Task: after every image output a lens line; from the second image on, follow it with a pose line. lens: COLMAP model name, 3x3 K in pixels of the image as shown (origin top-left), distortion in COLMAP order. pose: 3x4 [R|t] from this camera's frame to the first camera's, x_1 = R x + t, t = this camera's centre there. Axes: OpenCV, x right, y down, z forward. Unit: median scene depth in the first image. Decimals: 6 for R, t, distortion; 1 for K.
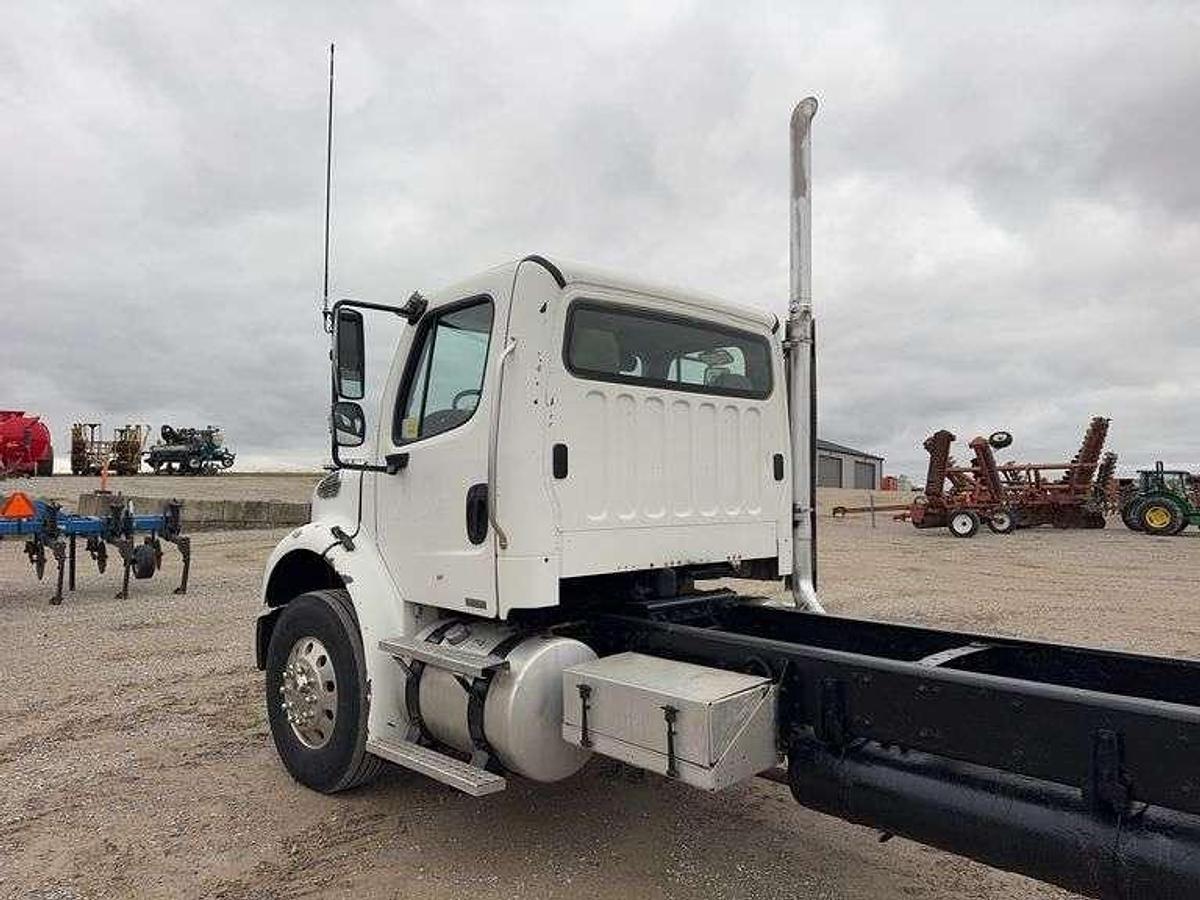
lens RADIAL K [[835.5, 0, 608.9], [0, 835.5, 431.4], [0, 0, 1]] dist [0.032072, -0.005380]
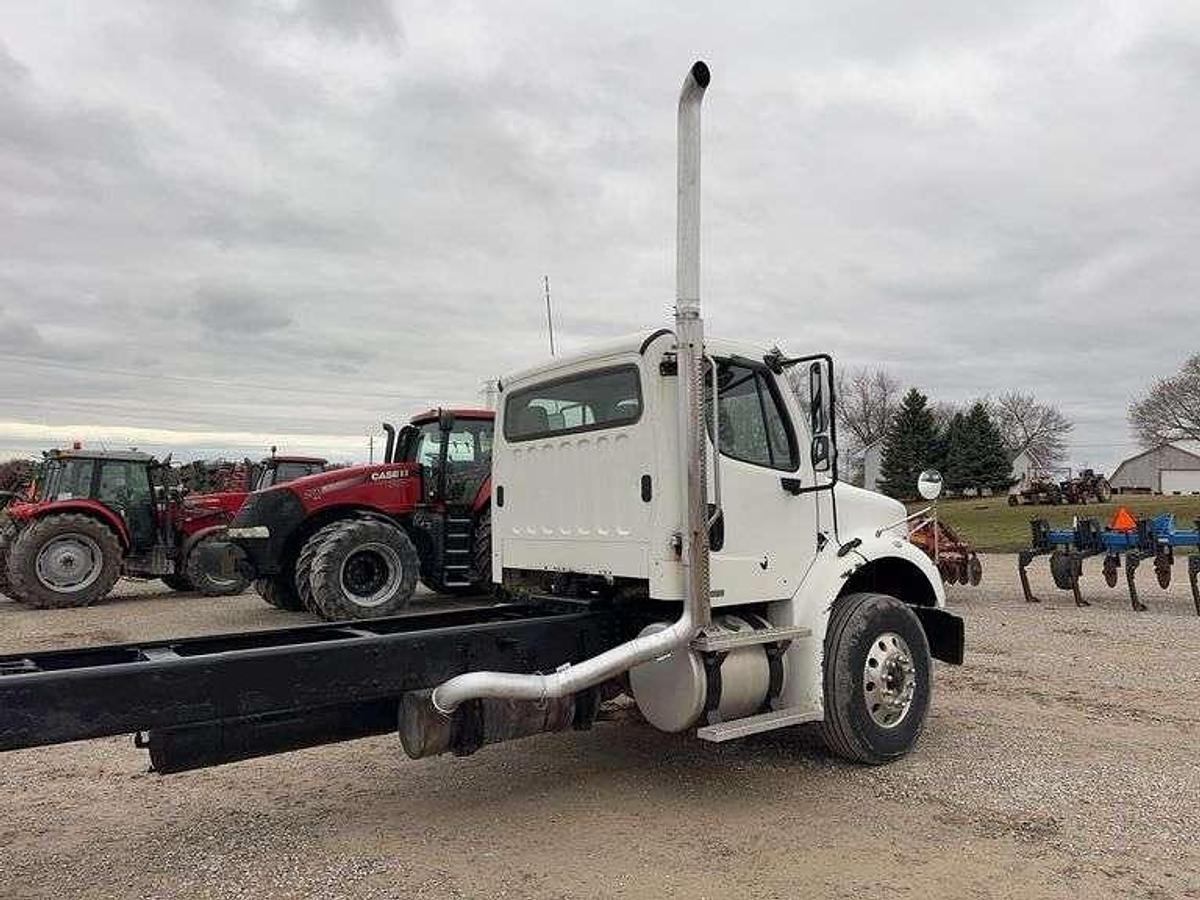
lens RADIAL K [[867.3, 0, 605.4], [0, 867.3, 440.5], [0, 0, 1]] dist [0.052331, -0.047972]
pose [[-0.146006, -0.084076, -0.985704, 0.505631], [0.083689, 0.991761, -0.096989, 0.033943], [0.985737, -0.096654, -0.137767, 0.451514]]
